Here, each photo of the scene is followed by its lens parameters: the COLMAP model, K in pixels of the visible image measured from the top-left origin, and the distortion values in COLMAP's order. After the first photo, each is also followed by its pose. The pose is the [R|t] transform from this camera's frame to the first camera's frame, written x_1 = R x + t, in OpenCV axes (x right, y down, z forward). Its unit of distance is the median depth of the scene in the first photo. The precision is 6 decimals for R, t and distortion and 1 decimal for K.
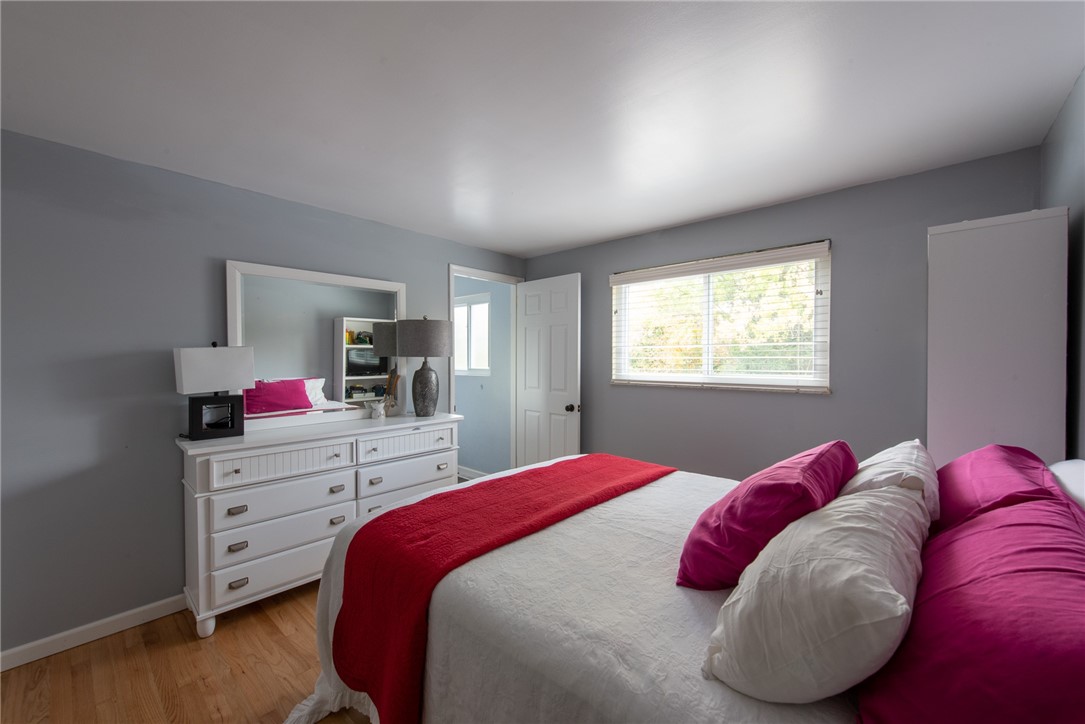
lens RADIAL K [[422.0, 0, 545.4], [0, 422.0, 365.3], [0, 0, 1]] dist [0.011669, -0.004142]
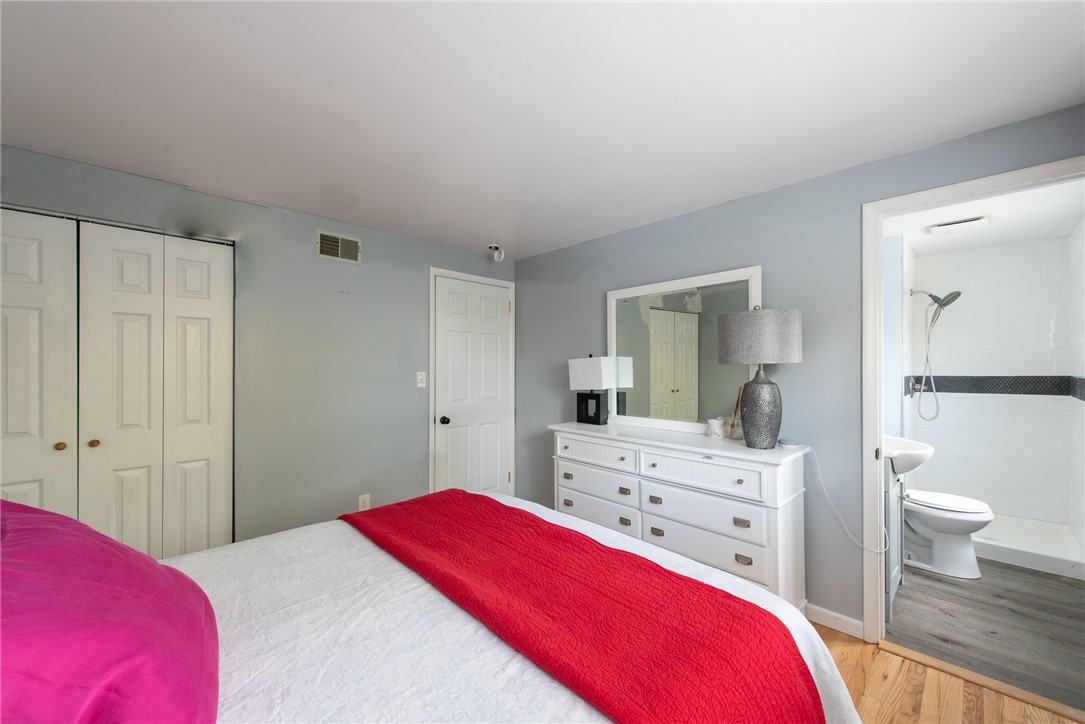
lens RADIAL K [[422.0, 0, 545.4], [0, 422.0, 365.3], [0, 0, 1]] dist [0.011669, -0.004142]
pose [[-0.061718, -0.001334, -0.998093, 0.566964], [-0.015252, 0.999884, -0.000393, -0.014978], [0.997977, 0.015199, -0.061731, 0.876016]]
